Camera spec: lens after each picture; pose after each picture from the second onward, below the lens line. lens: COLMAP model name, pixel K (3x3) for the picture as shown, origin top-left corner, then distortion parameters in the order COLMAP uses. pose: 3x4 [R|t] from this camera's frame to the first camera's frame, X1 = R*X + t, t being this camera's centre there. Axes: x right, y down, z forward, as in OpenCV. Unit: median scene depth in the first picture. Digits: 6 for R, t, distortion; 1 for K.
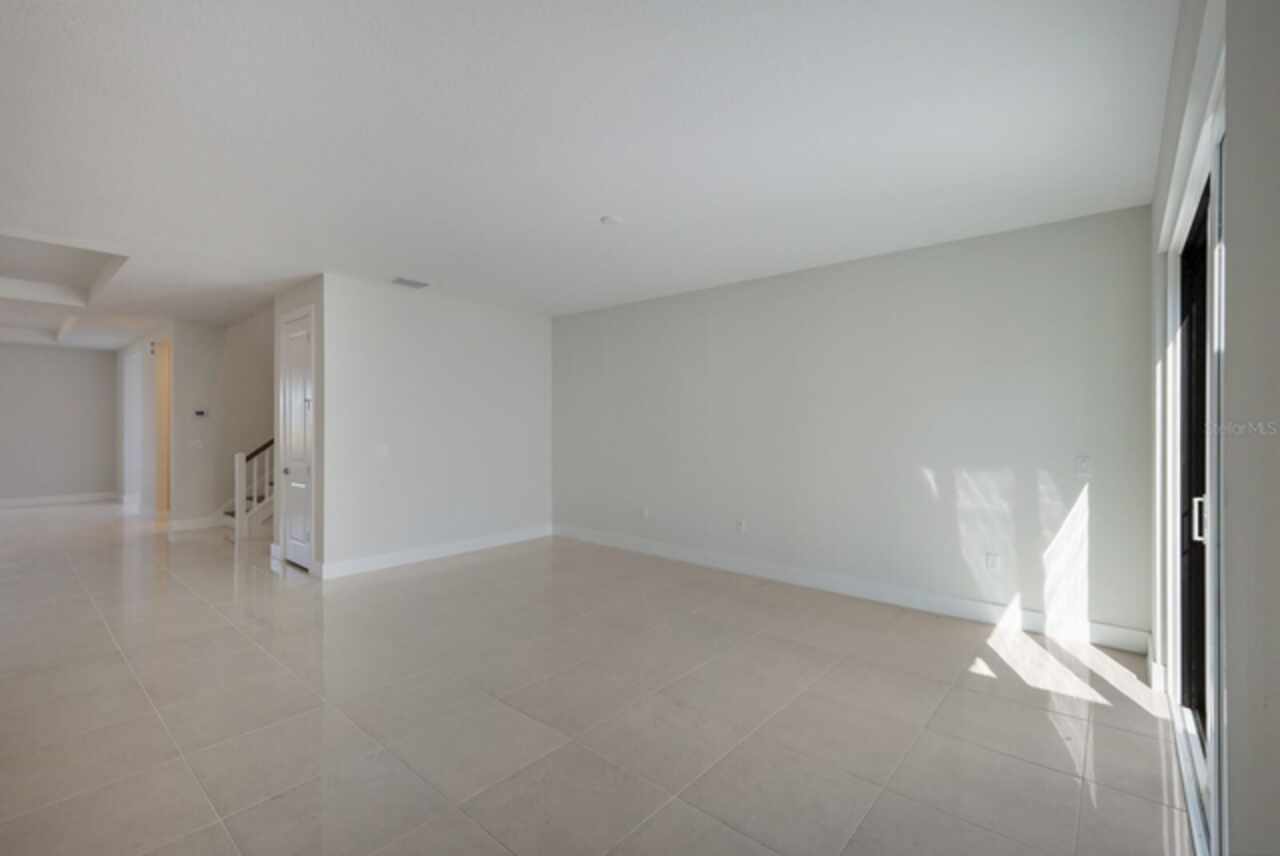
lens RADIAL K [[552.1, 0, 640.0], [0, 552.1, 428.0], [0, 0, 1]] dist [-0.014056, -0.000221]
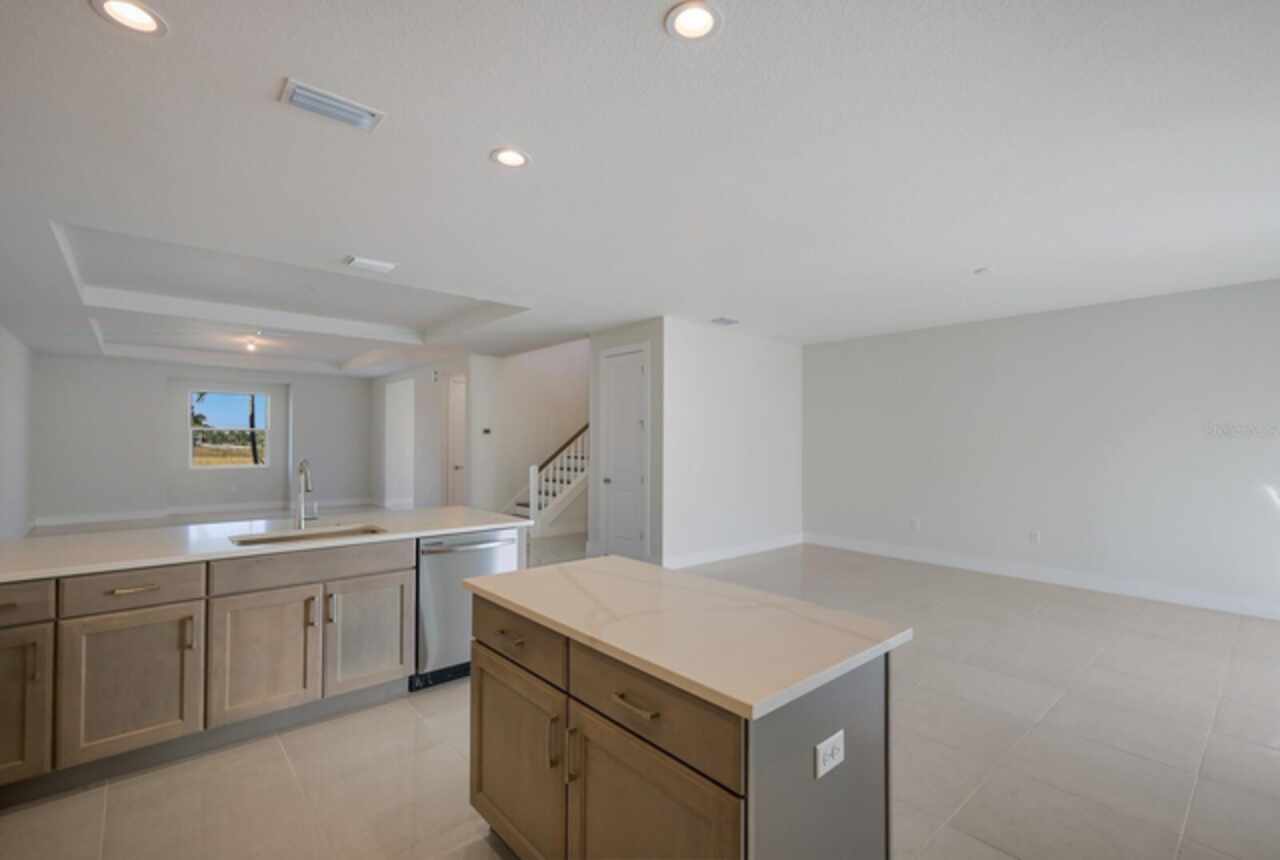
lens RADIAL K [[559.3, 0, 640.0], [0, 559.3, 430.0], [0, 0, 1]] dist [0.000979, 0.000178]
pose [[0.988770, 0.000068, -0.149444, -0.314263], [-0.003983, 0.999657, -0.025897, 0.000063], [0.149391, 0.026201, 0.988431, -0.152677]]
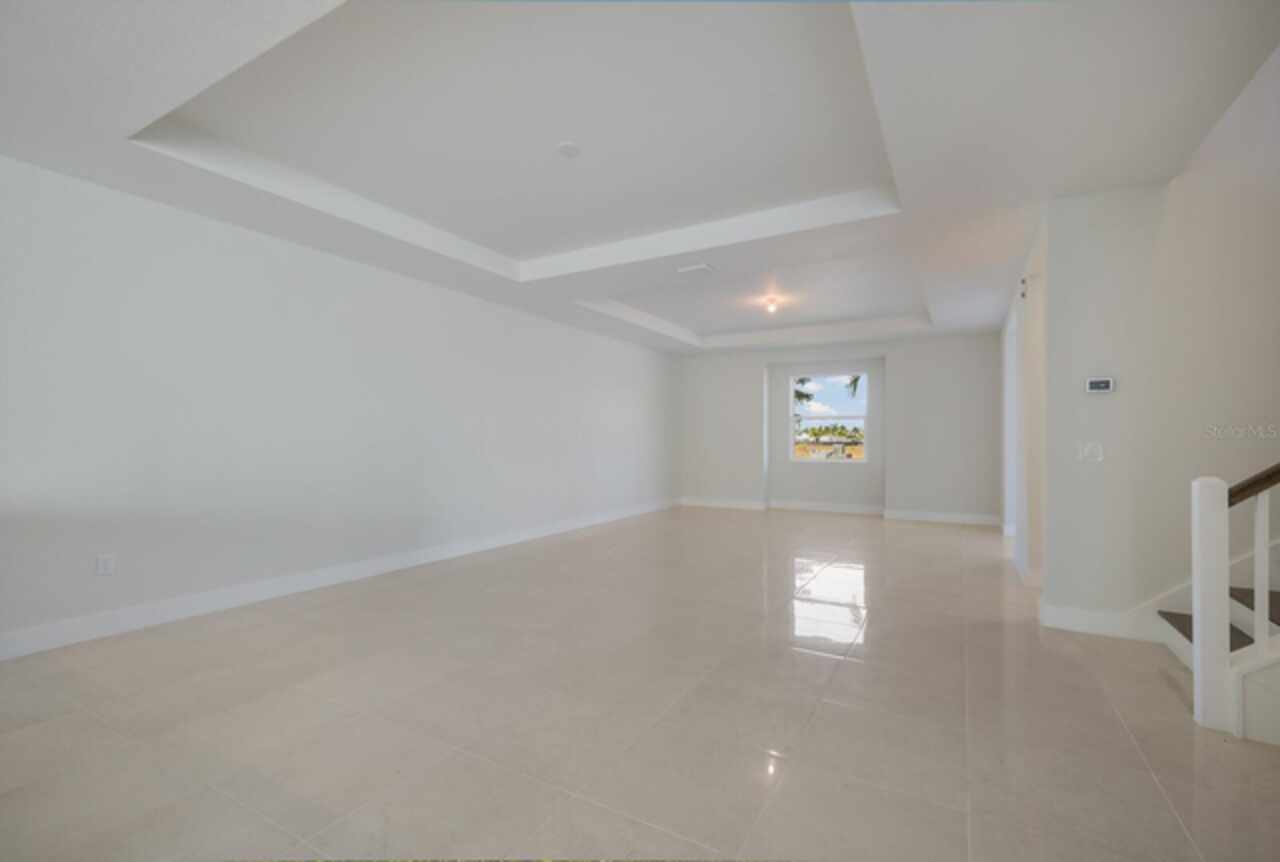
lens RADIAL K [[559.3, 0, 640.0], [0, 559.3, 431.0], [0, 0, 1]] dist [0.000979, 0.000178]
pose [[0.184132, -0.013970, -0.982802, -0.436768], [-0.010209, 0.999818, -0.016124, 0.023589], [0.982848, 0.013002, 0.183956, 0.559896]]
